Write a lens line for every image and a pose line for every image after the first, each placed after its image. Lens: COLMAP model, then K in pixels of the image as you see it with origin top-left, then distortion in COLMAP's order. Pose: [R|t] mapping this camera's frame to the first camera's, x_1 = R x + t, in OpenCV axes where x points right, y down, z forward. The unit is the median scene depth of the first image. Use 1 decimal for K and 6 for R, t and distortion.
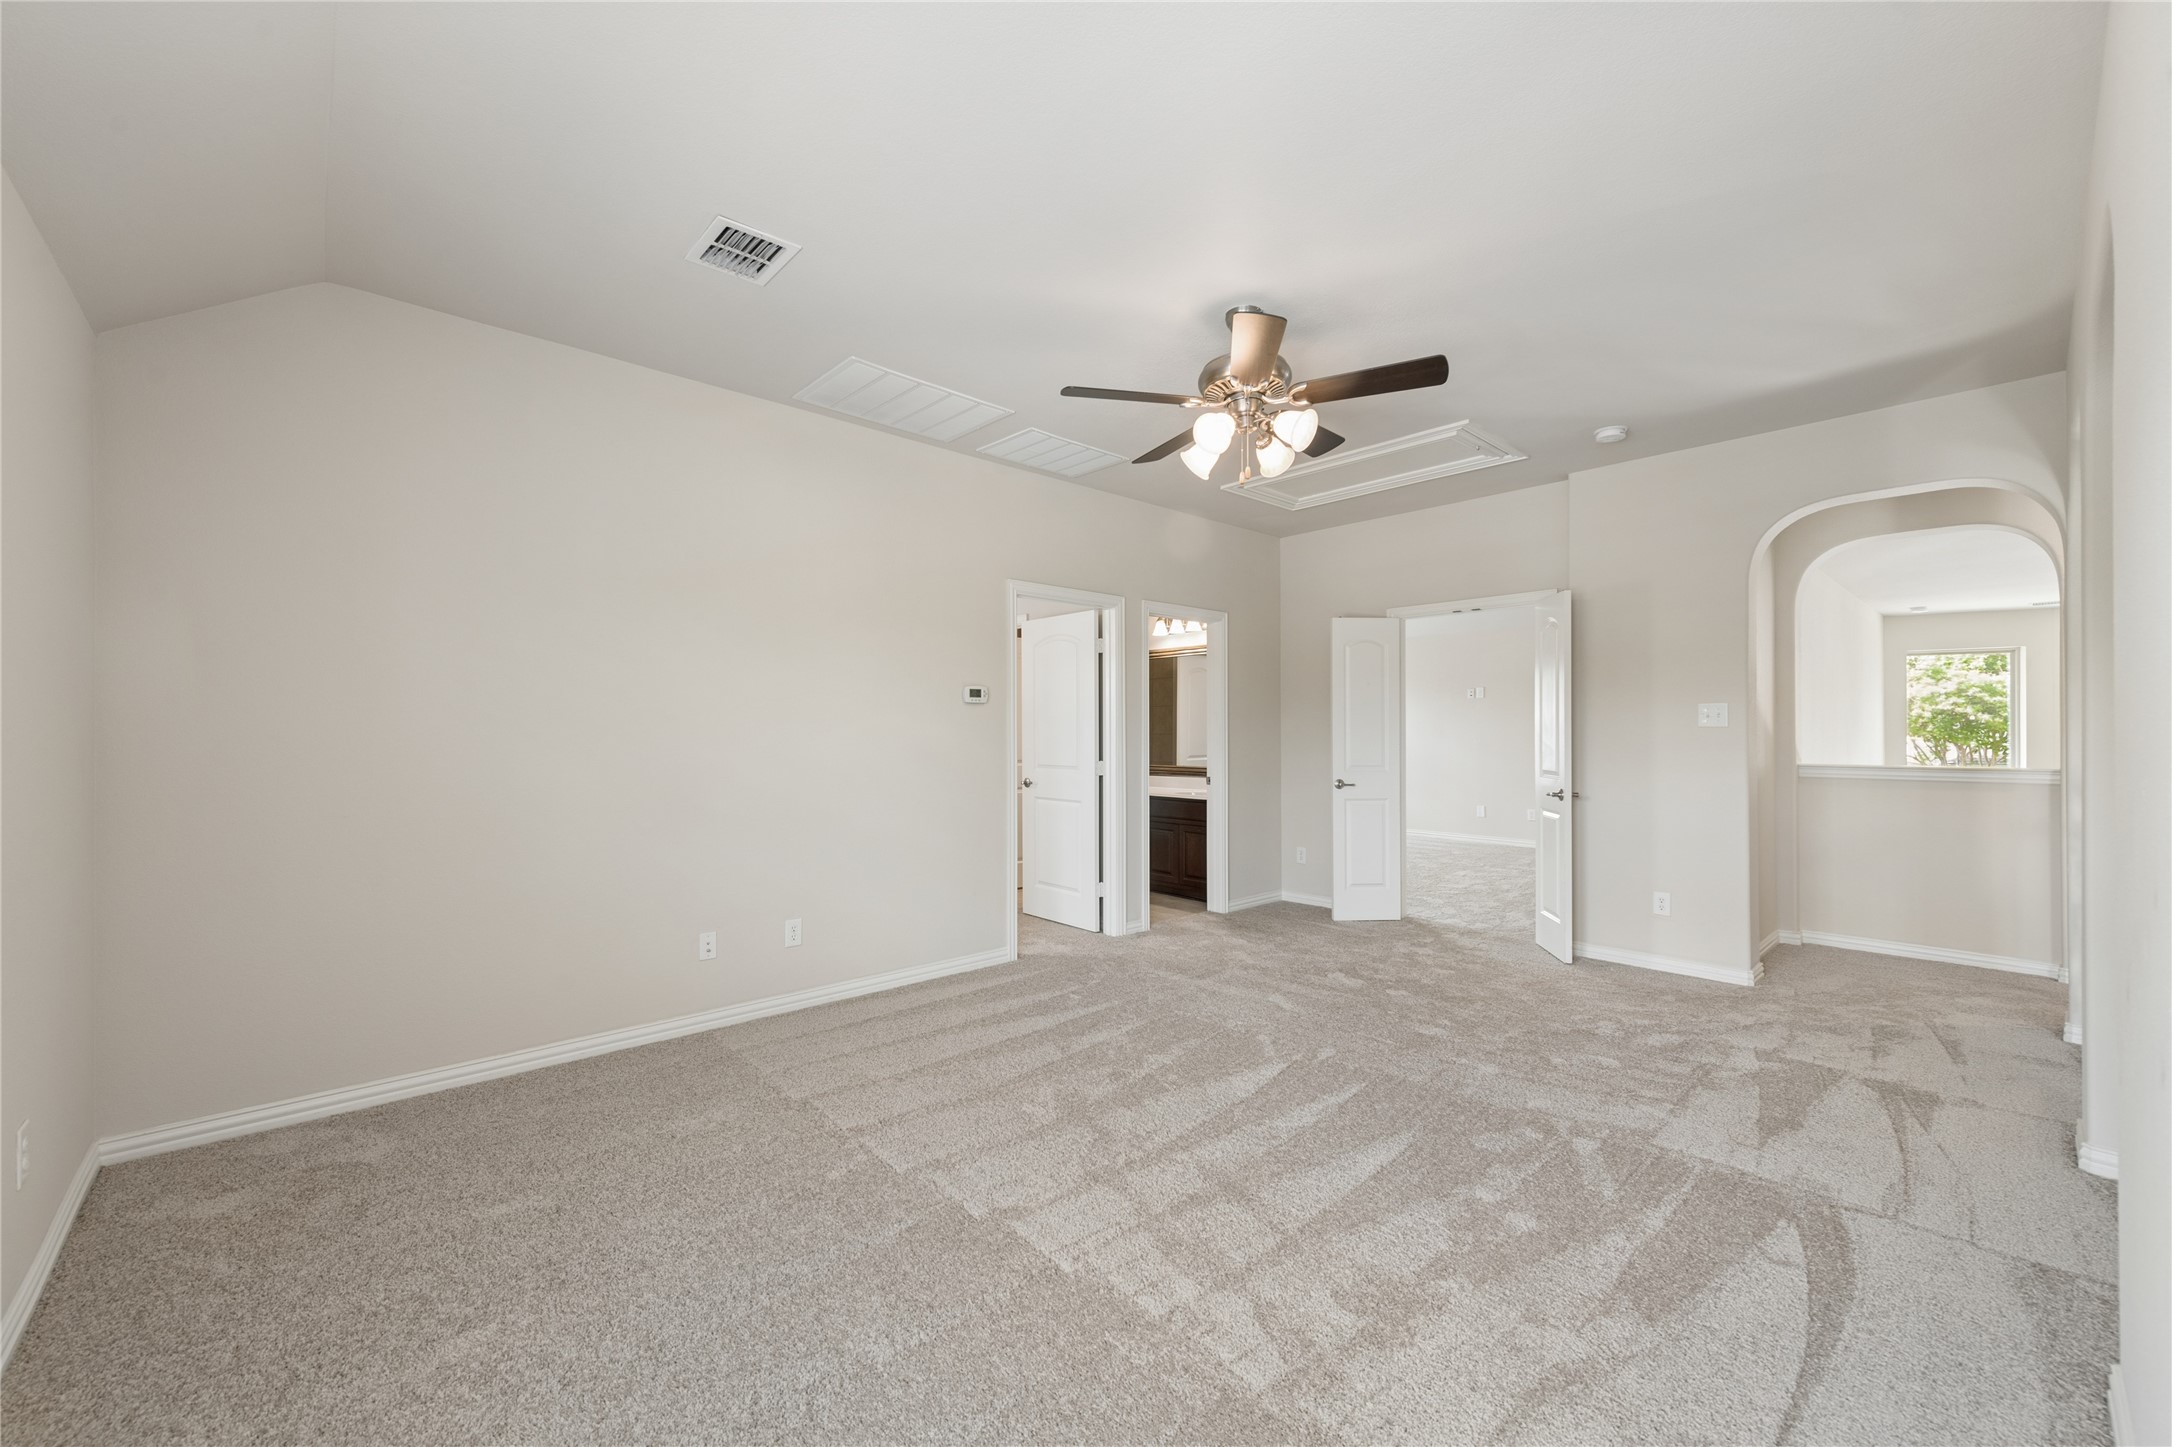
lens RADIAL K [[854.6, 0, 1086.0], [0, 854.6, 723.5], [0, 0, 1]] dist [0.000783, -0.000591]
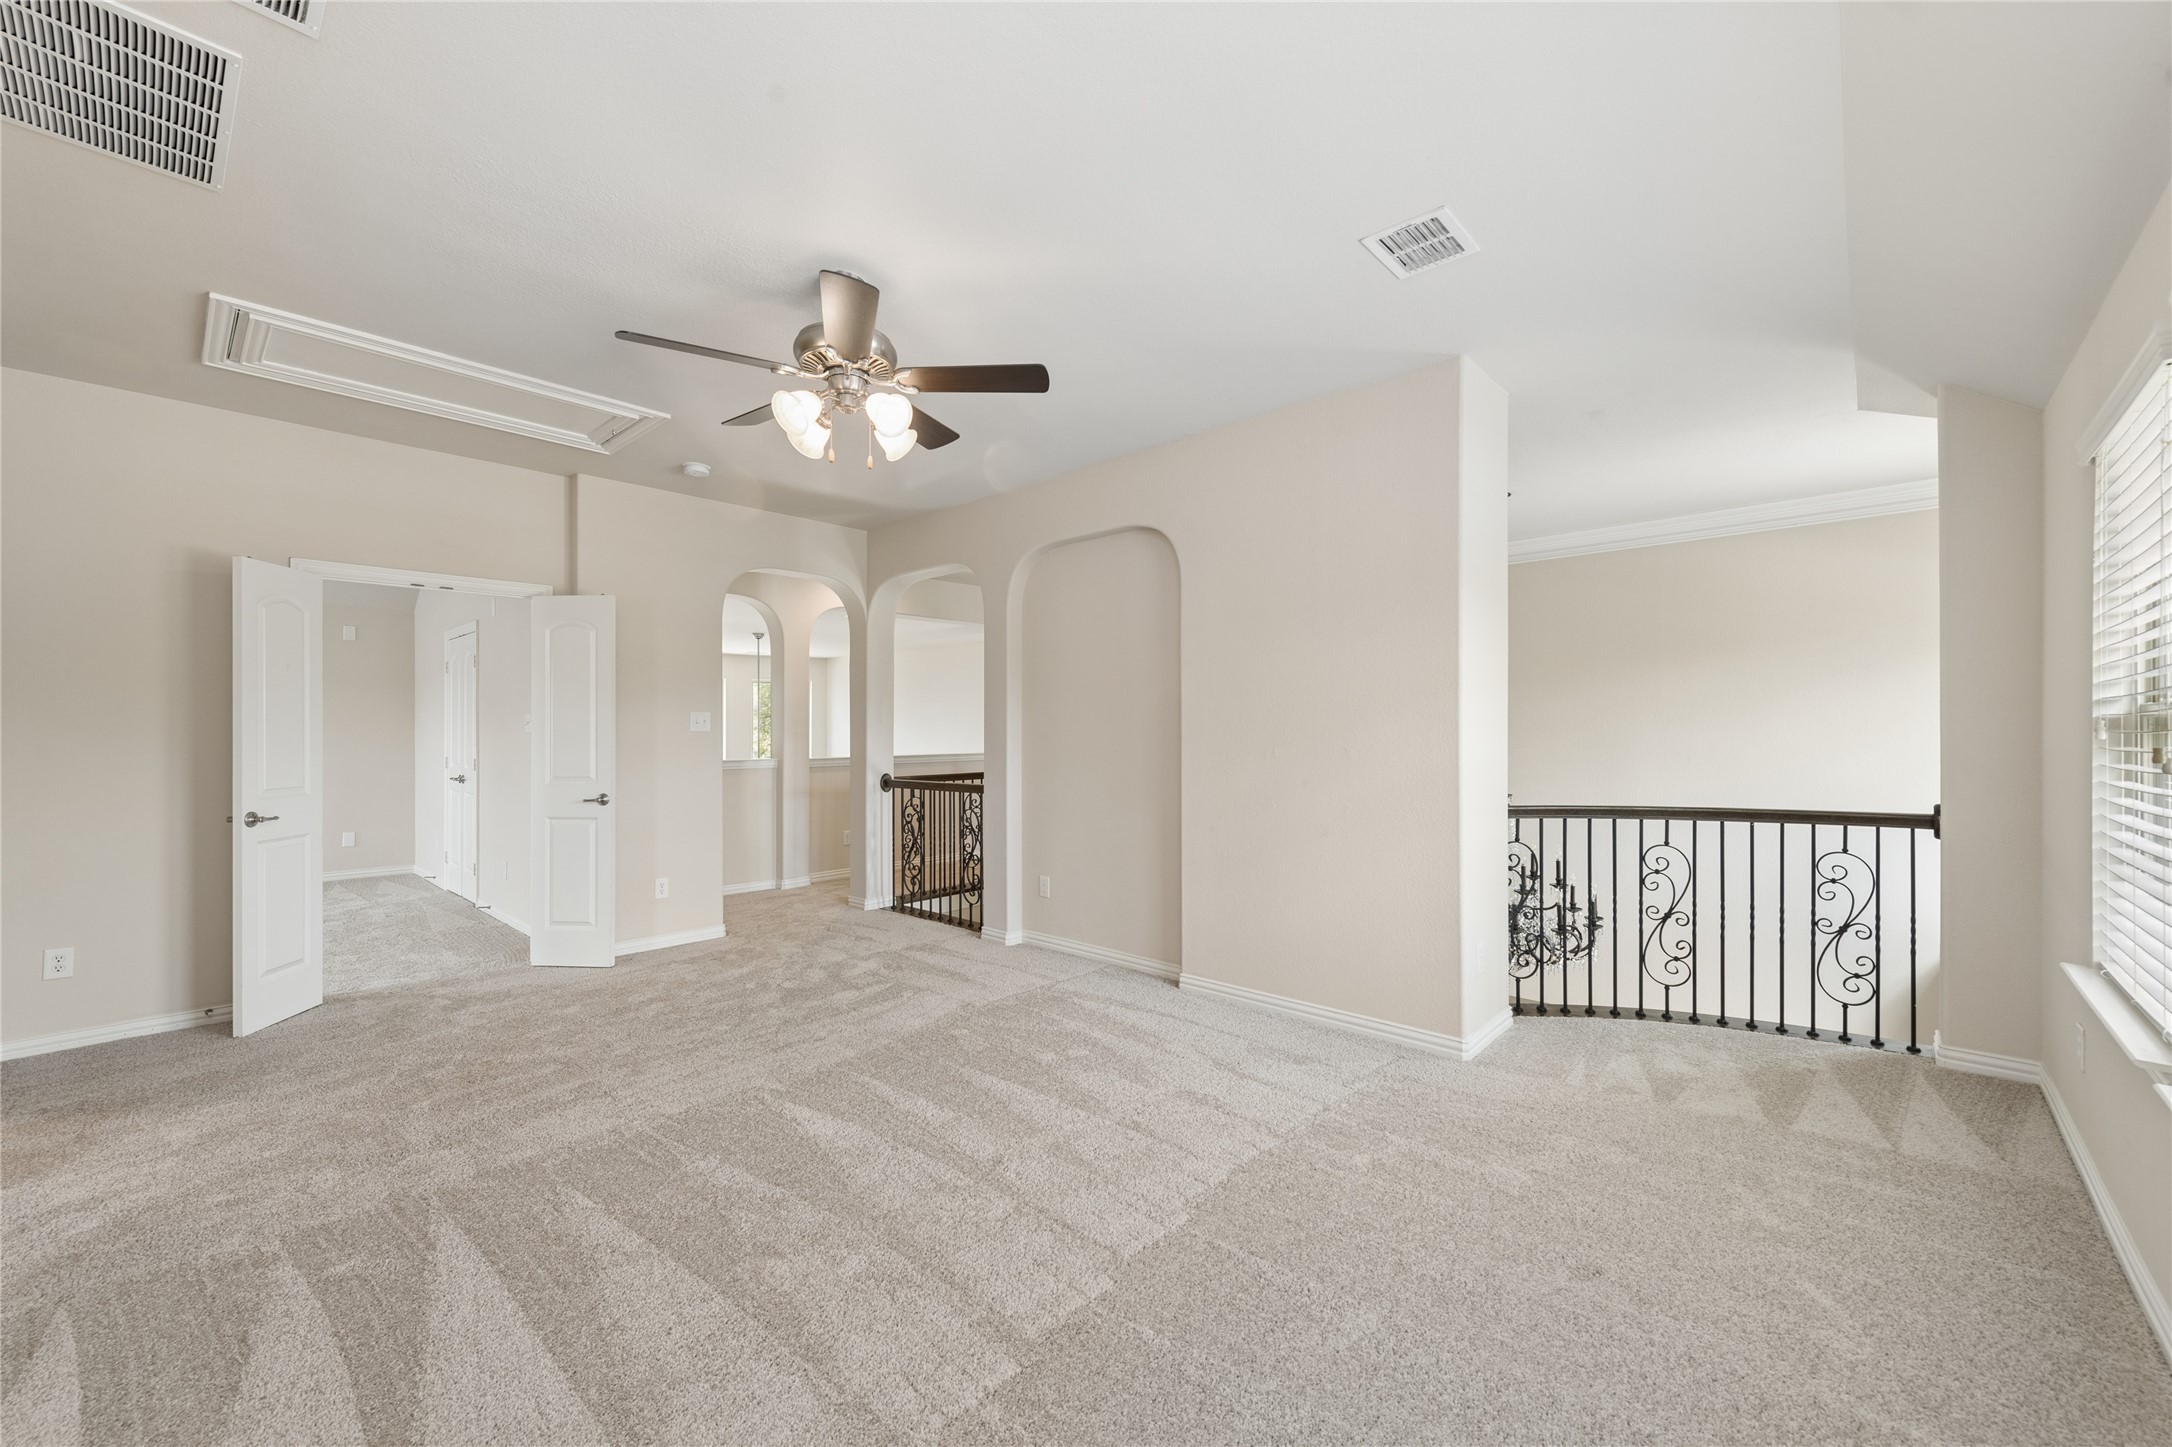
lens RADIAL K [[854.6, 0, 1086.0], [0, 854.6, 723.5], [0, 0, 1]] dist [0.000783, -0.000591]
pose [[-0.100771, 0.010342, 0.994856, -0.743705], [-0.008182, 0.999904, -0.011223, 0.002428], [-0.994876, -0.009271, -0.100677, 0.821731]]
